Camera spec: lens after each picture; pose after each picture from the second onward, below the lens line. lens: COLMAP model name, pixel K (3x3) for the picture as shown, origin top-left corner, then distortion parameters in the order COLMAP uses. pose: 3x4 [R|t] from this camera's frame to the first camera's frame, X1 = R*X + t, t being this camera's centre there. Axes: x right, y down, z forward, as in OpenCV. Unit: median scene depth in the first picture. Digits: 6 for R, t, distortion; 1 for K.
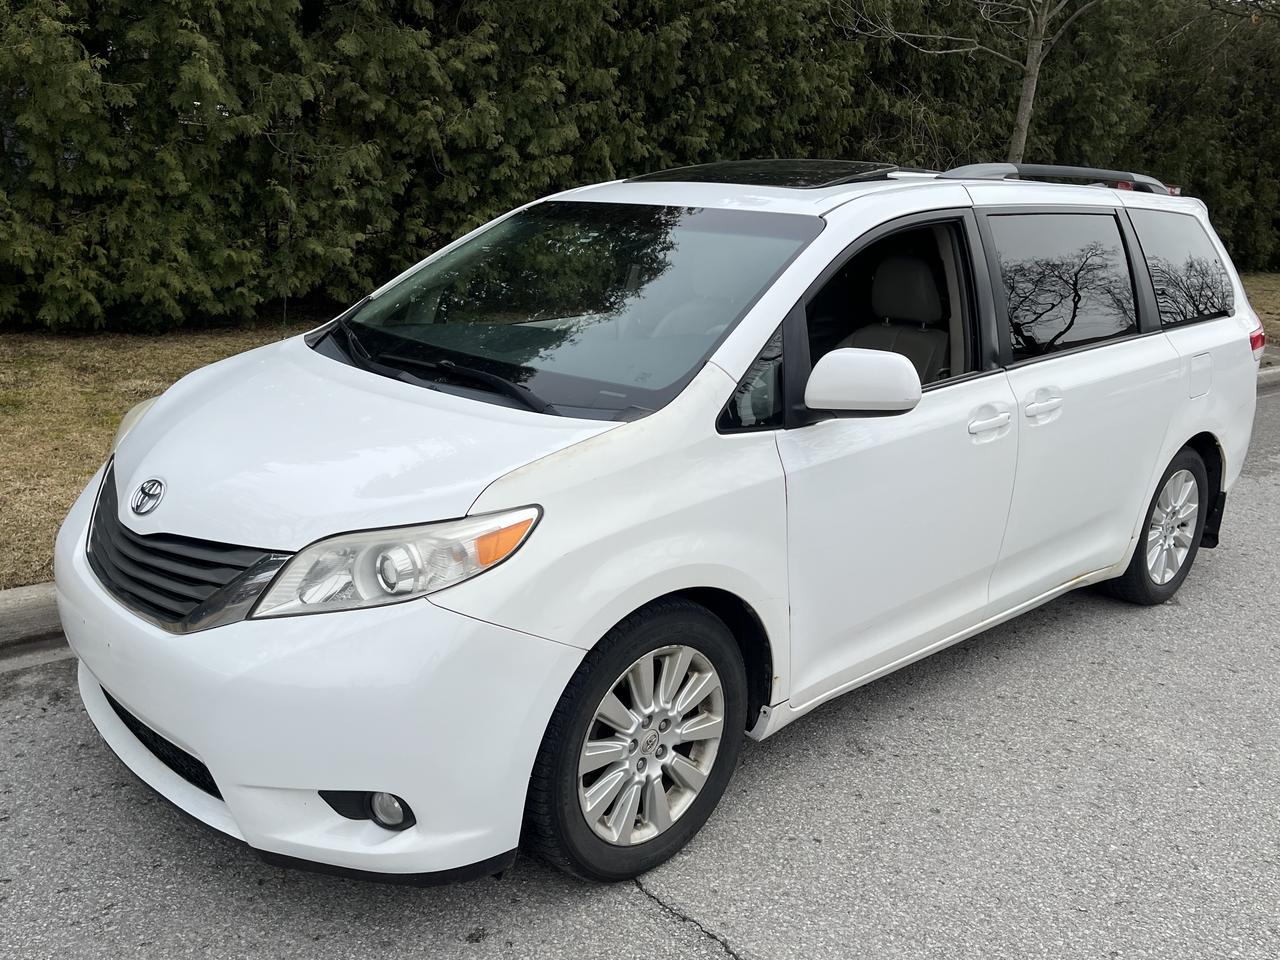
lens RADIAL K [[1090.9, 0, 645.8], [0, 1090.9, 503.1], [0, 0, 1]] dist [0.058937, -0.072891]
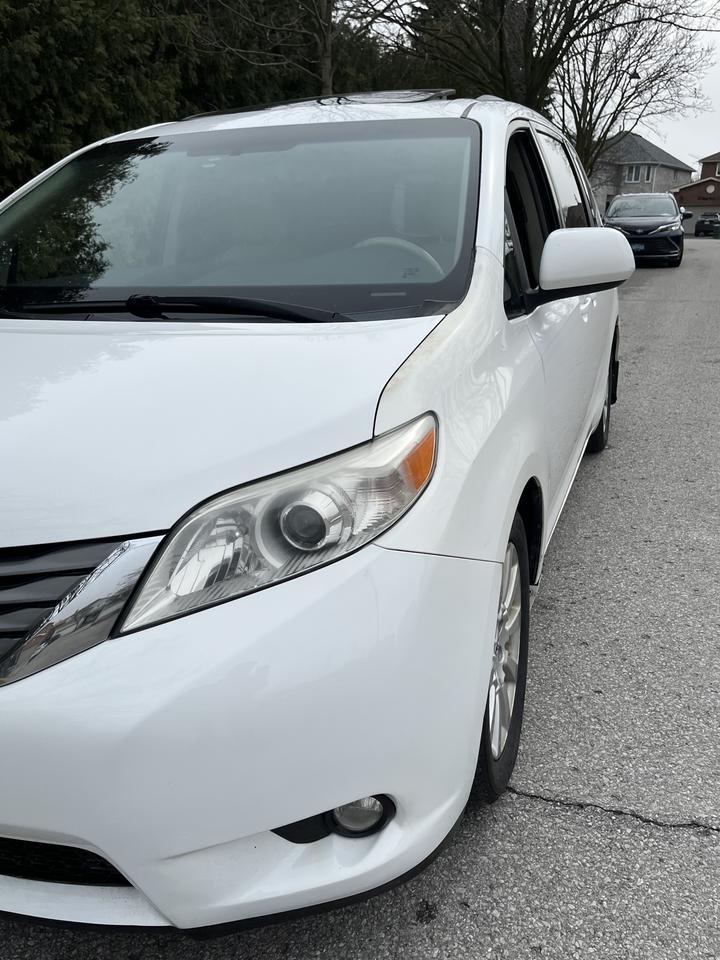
lens RADIAL K [[818.2, 0, 397.1], [0, 818.2, 492.2], [0, 0, 1]] dist [0.058937, -0.072891]
pose [[0.885102, -0.211313, 0.414658, -0.081584], [0.188618, 0.977398, 0.095477, -0.000514], [-0.425461, -0.006295, 0.904955, 0.089102]]
